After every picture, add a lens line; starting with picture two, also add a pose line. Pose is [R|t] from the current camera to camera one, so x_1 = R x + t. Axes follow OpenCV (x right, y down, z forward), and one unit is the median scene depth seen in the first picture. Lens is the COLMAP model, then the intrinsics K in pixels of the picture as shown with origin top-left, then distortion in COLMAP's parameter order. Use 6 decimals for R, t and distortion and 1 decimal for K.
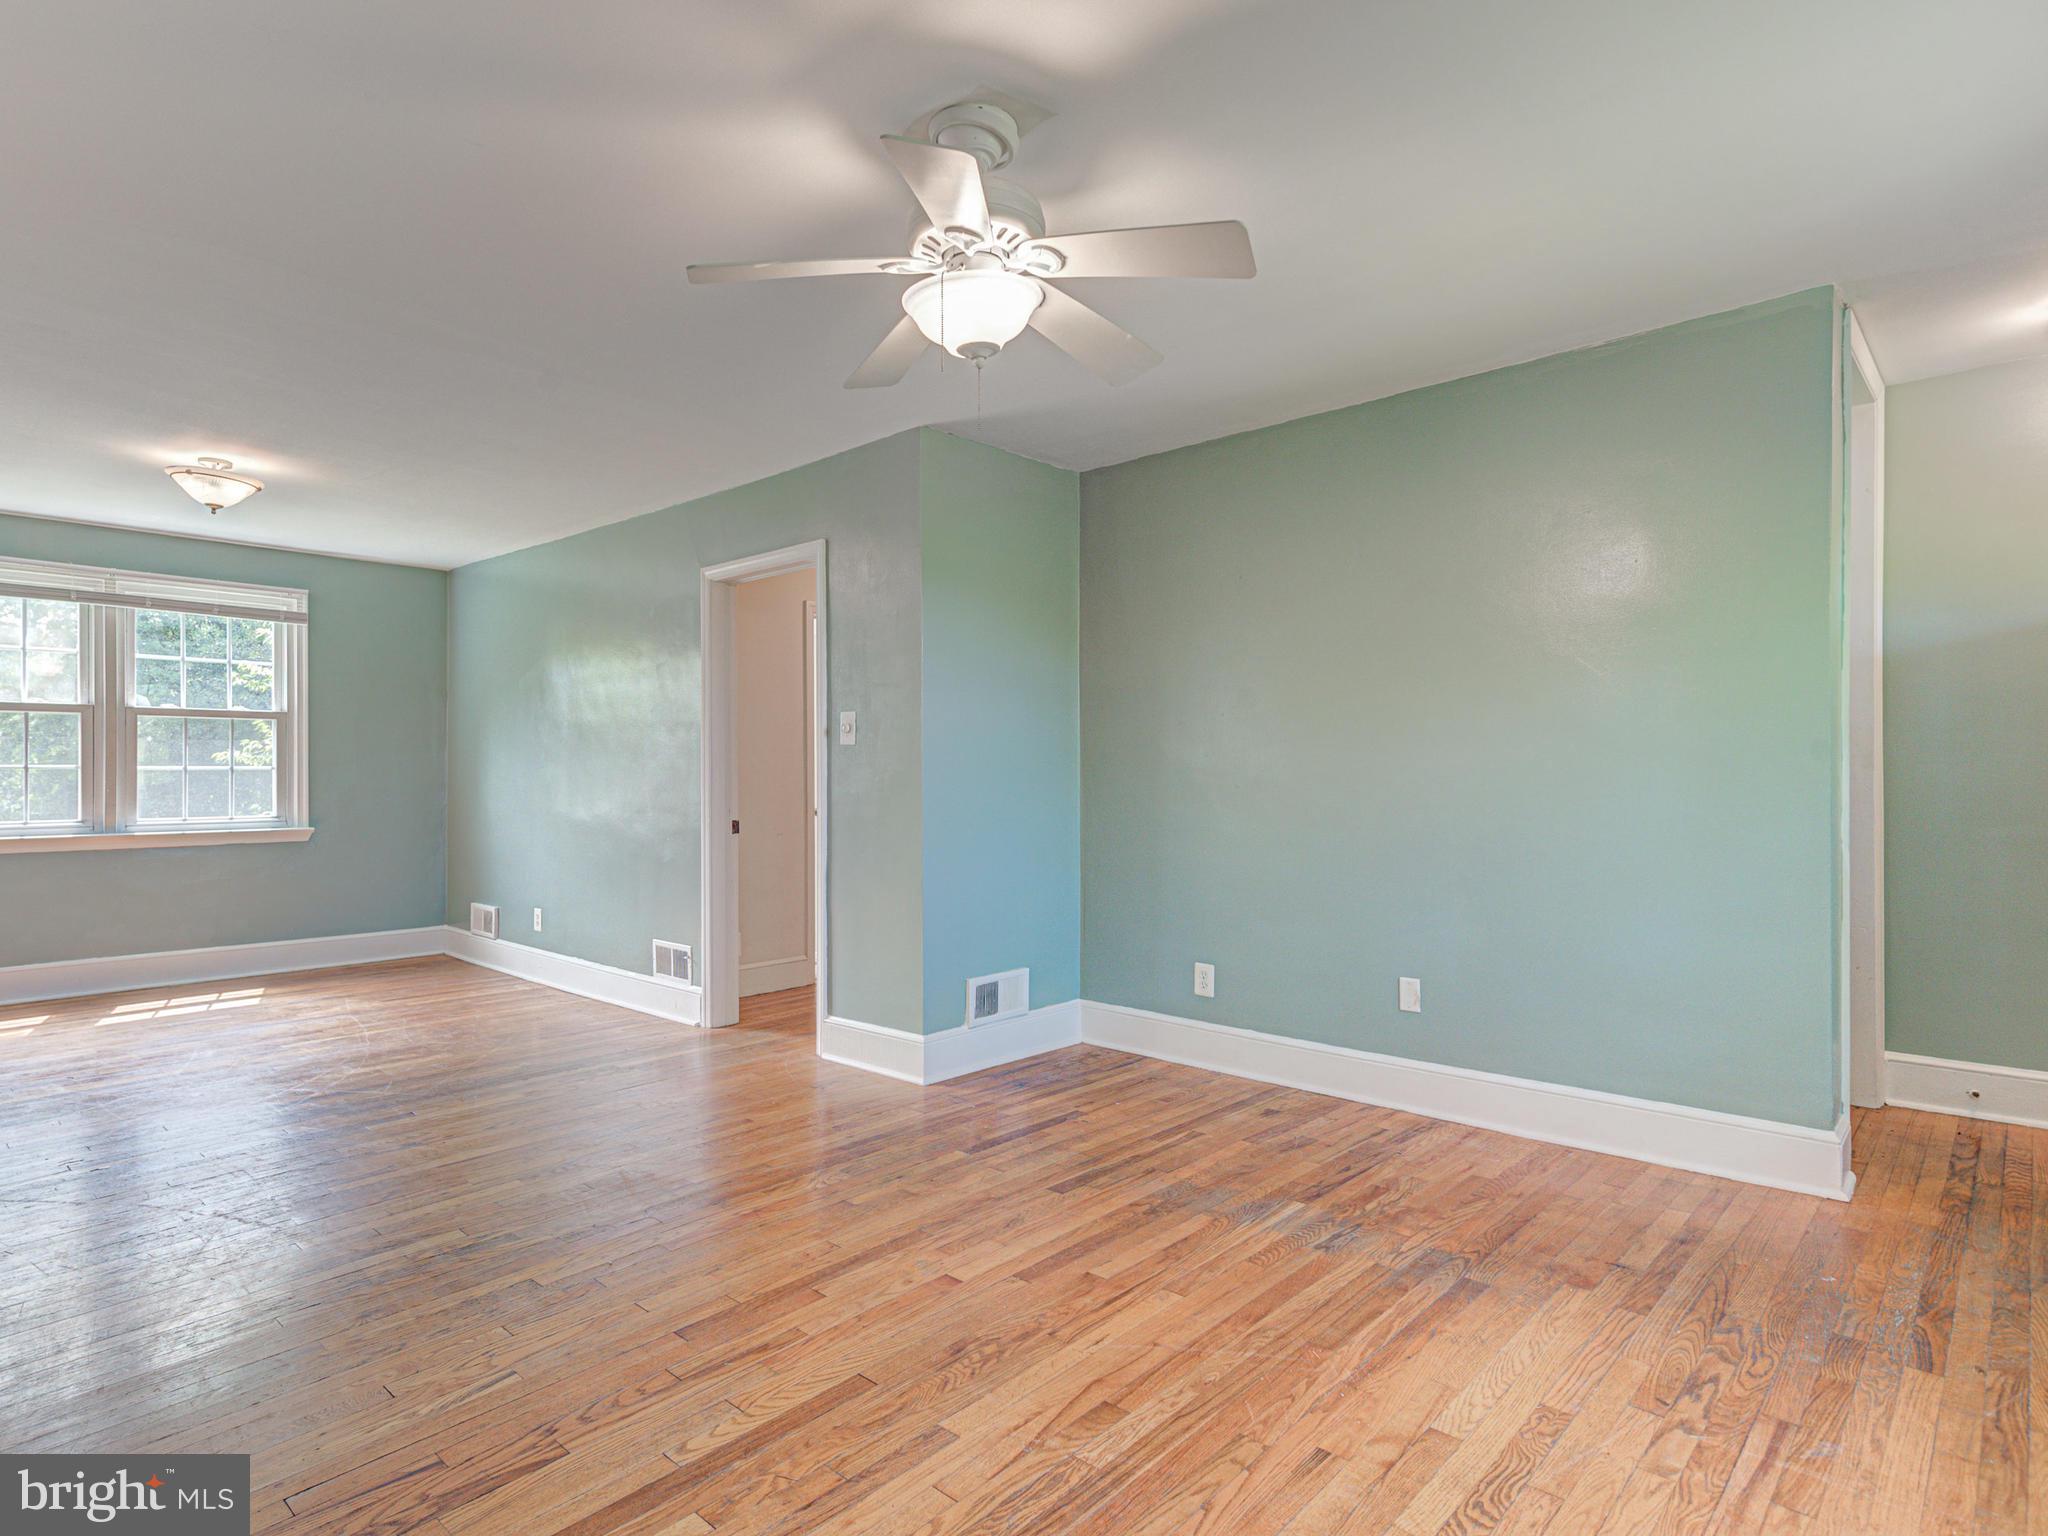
lens RADIAL K [[1093.7, 0, 1024.0], [0, 1093.7, 768.0], [0, 0, 1]] dist [0.014035, -0.000124]
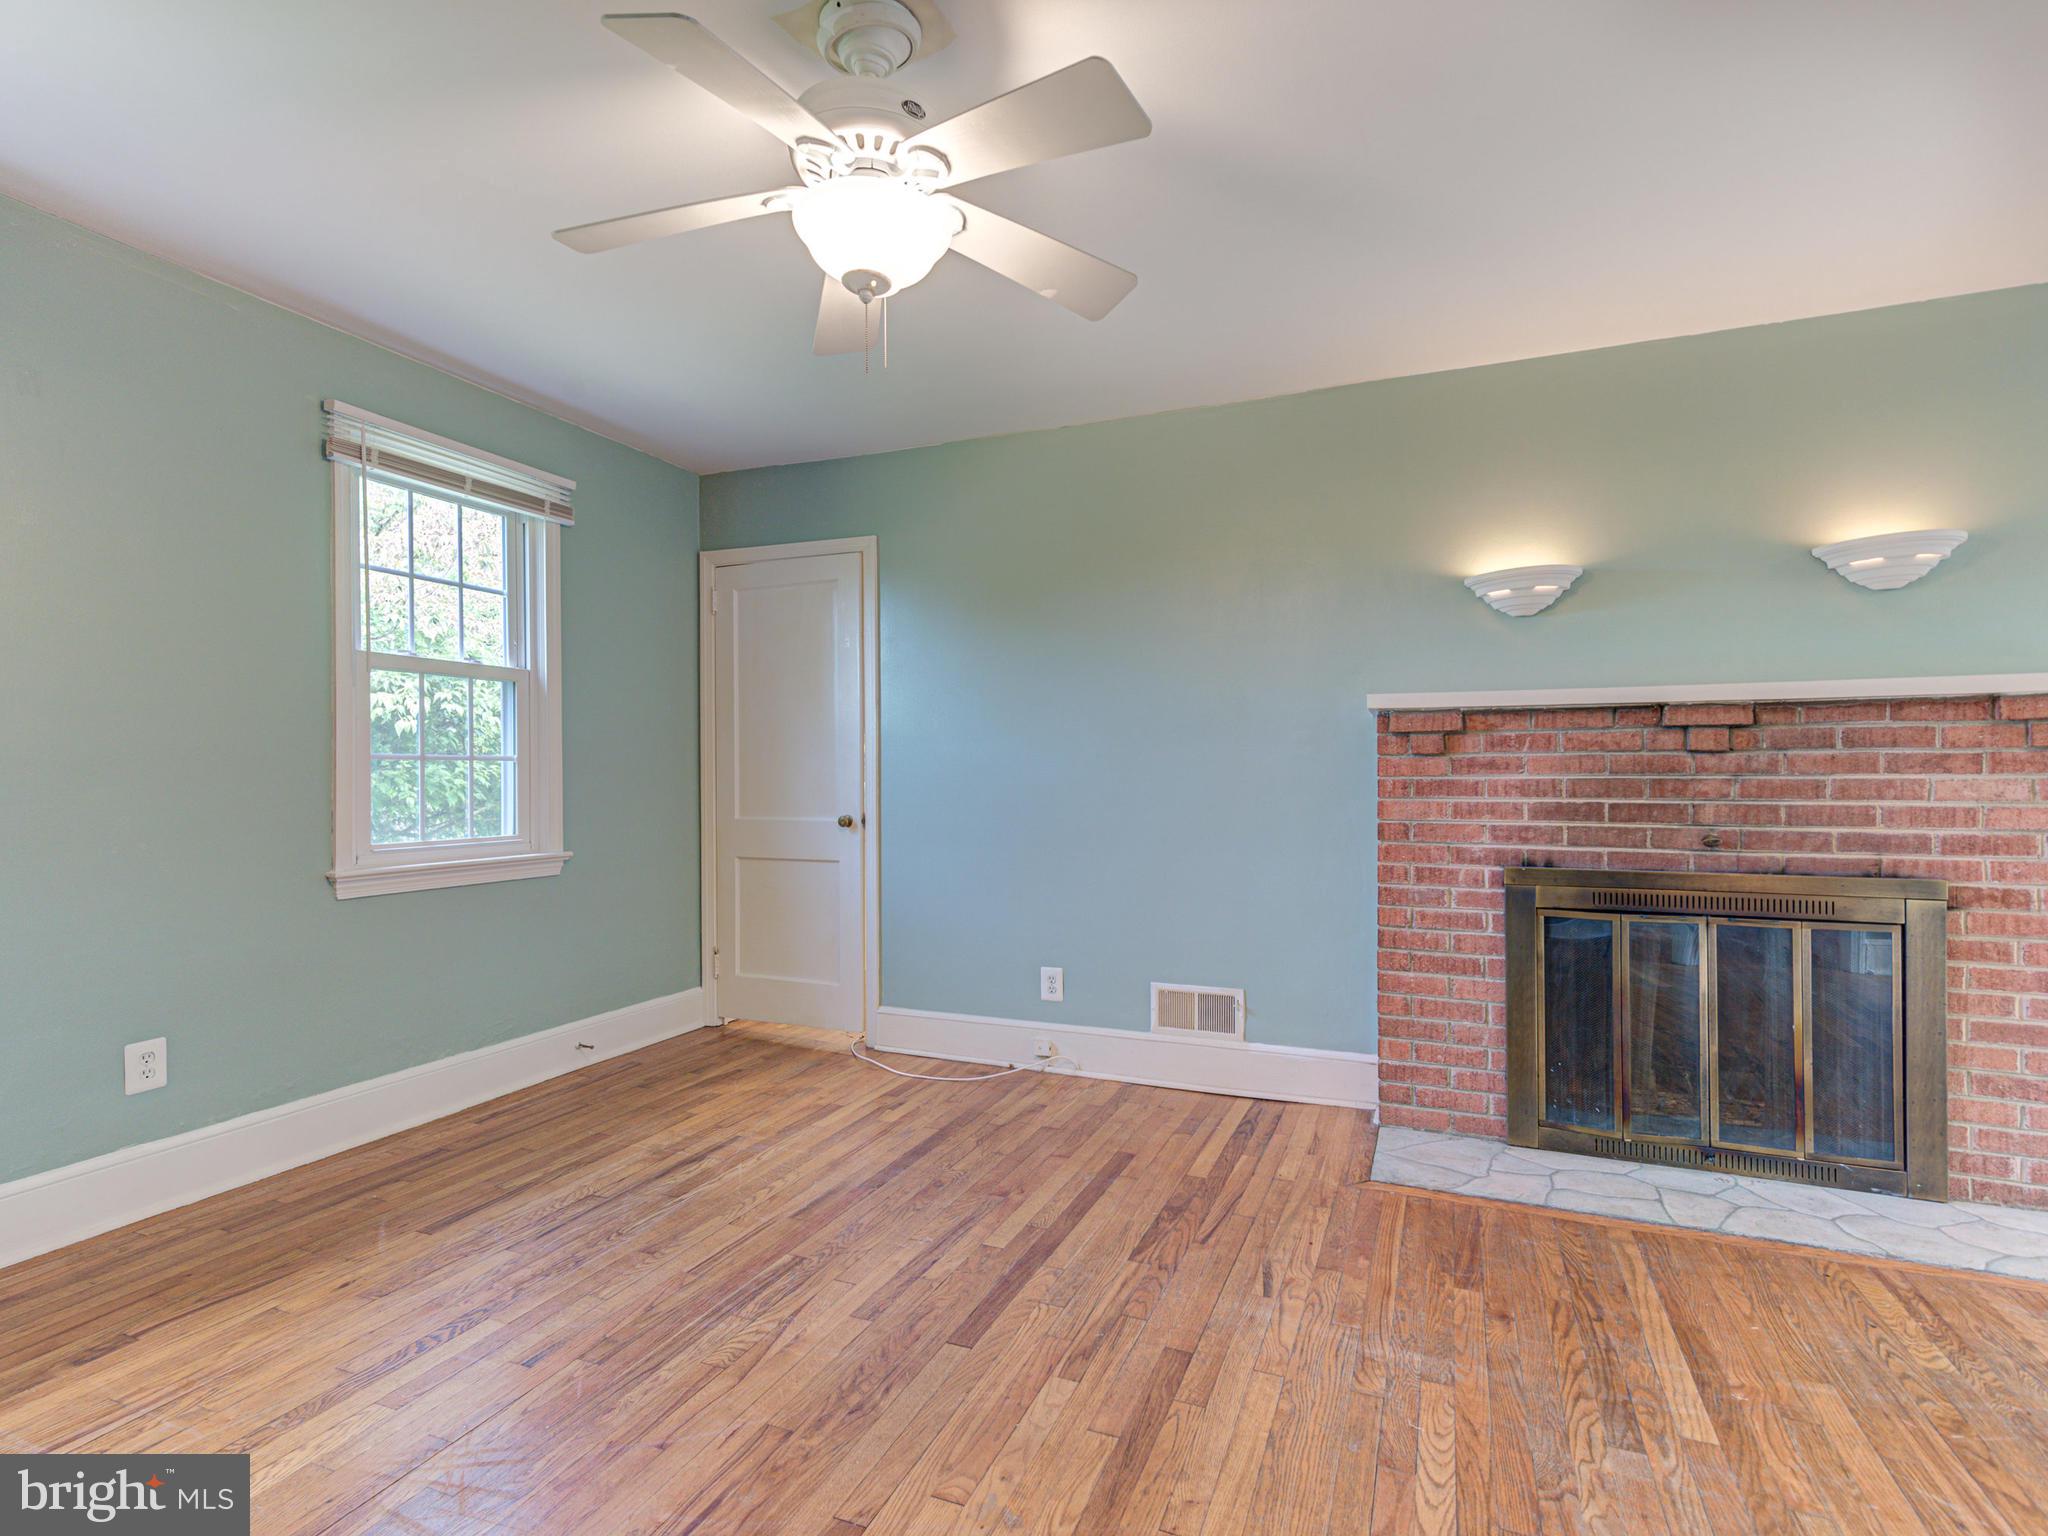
lens RADIAL K [[1031.3, 0, 1011.2], [0, 1031.3, 777.2], [0, 0, 1]] dist [0.019891, -0.000997]
pose [[-0.944725, 0.007611, -0.327777, 0.050327], [0.010467, 0.999921, -0.006949, 0.006791], [0.327698, -0.009995, -0.944730, 0.748694]]
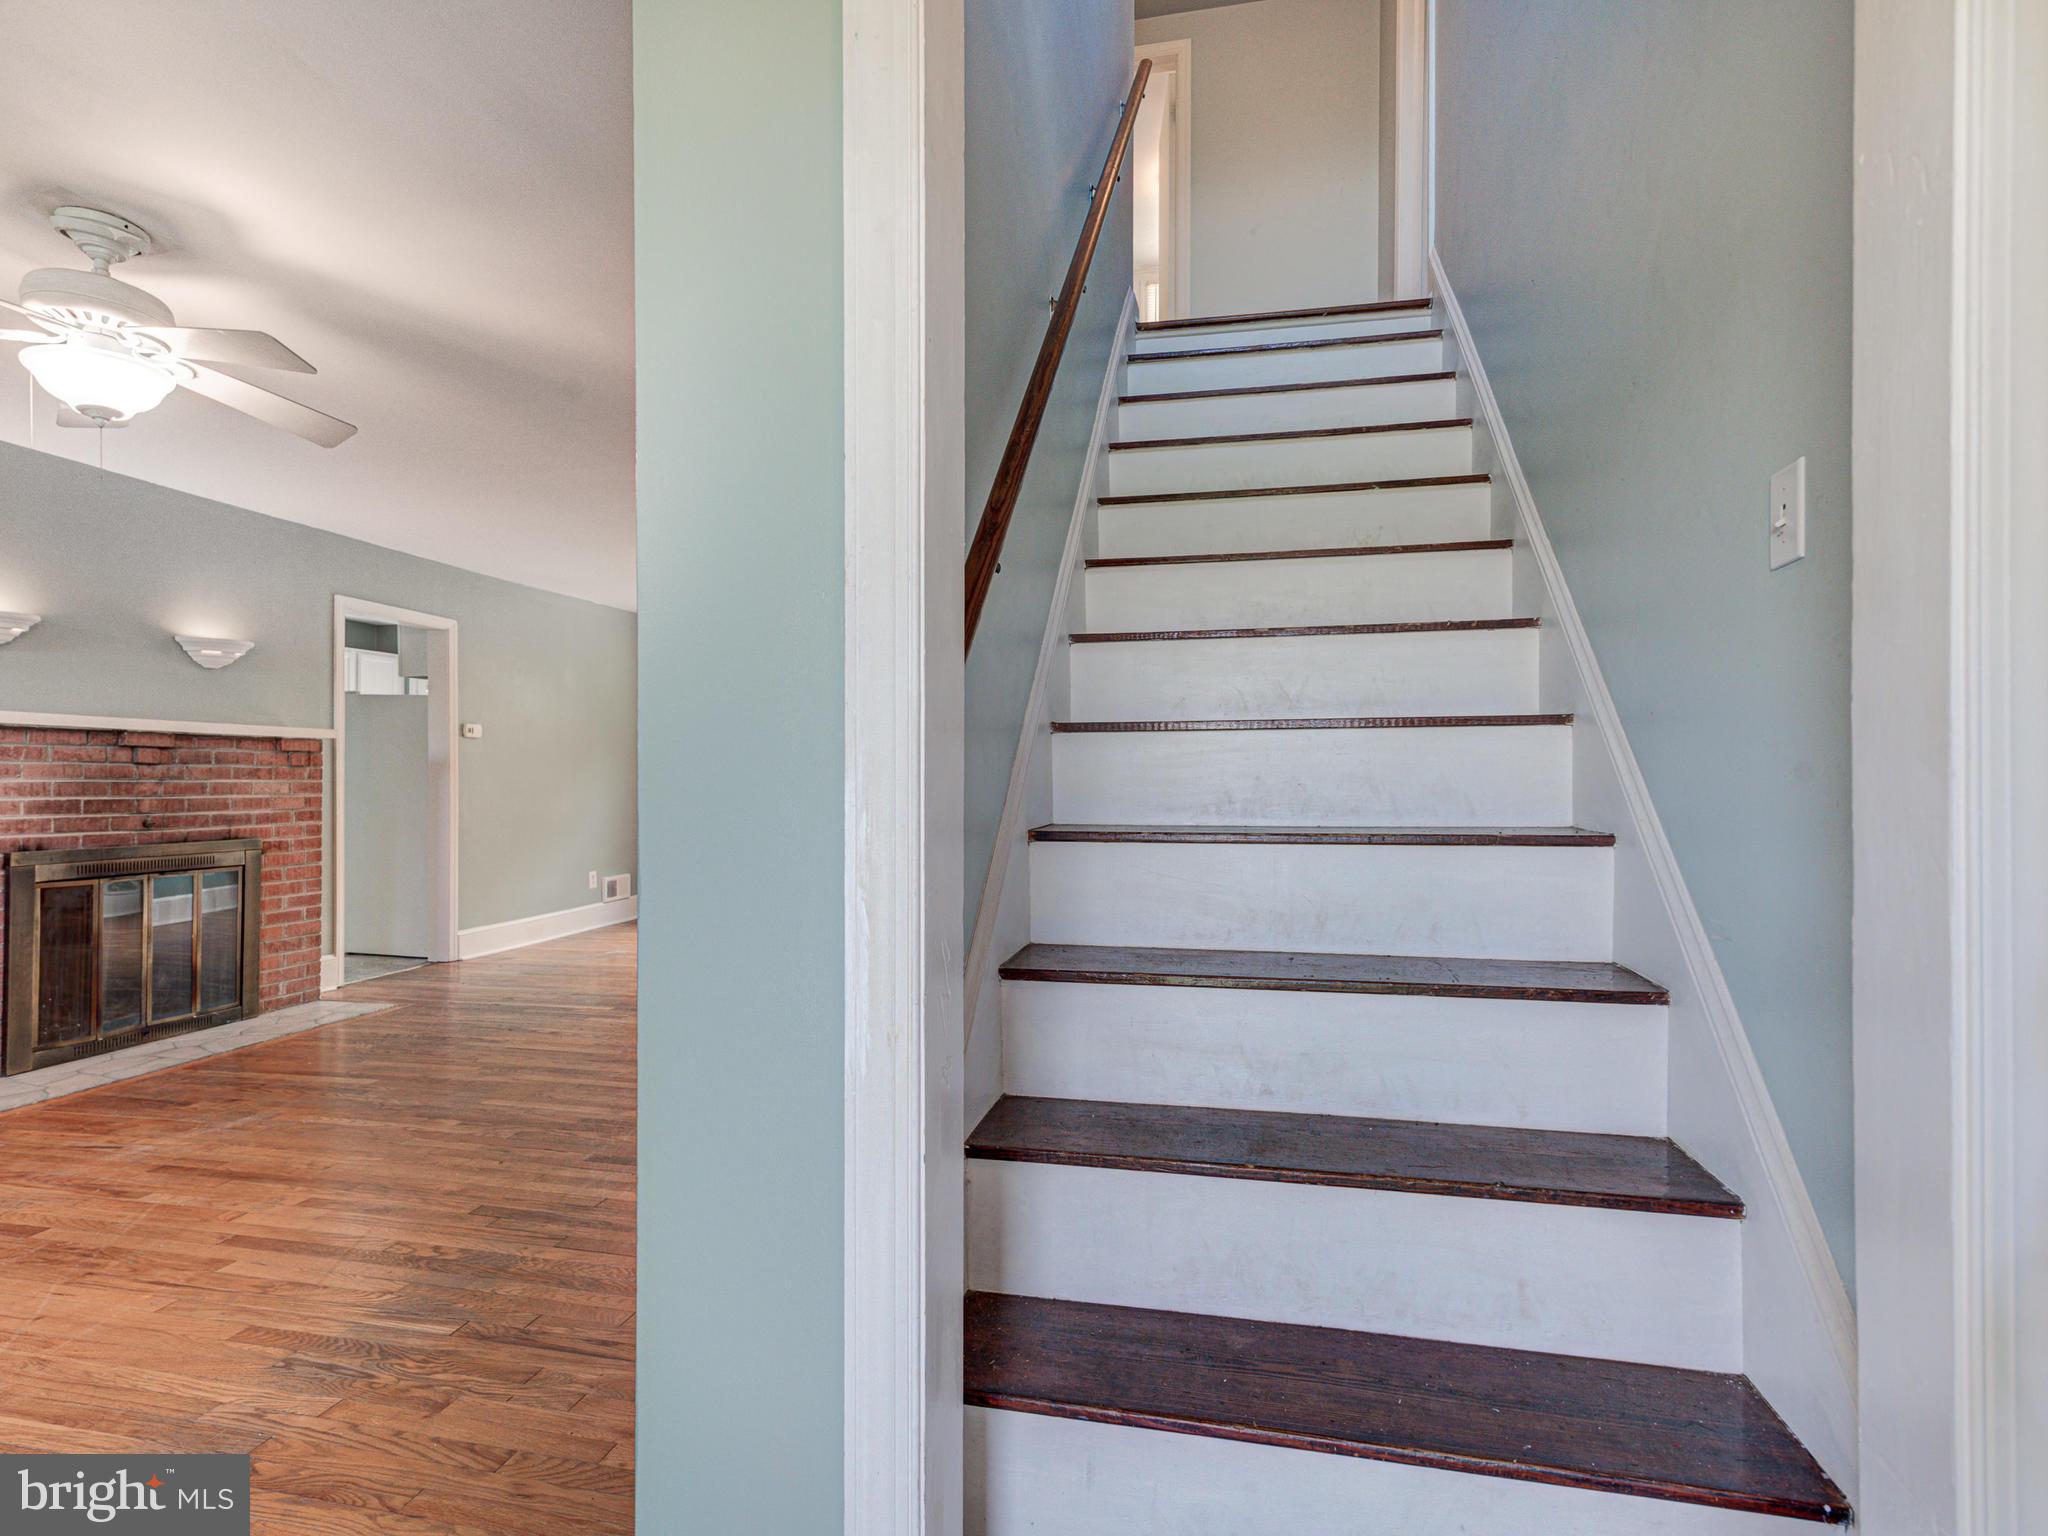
lens RADIAL K [[1059.6, 0, 1018.7], [0, 1059.6, 775.7], [0, 0, 1]] dist [0.011202, 0.000381]
pose [[0.500279, 0.002120, -0.865862, 0.598094], [0.003327, 0.999985, 0.004371, 0.001139], [0.865858, -0.005067, 0.500264, 0.525944]]
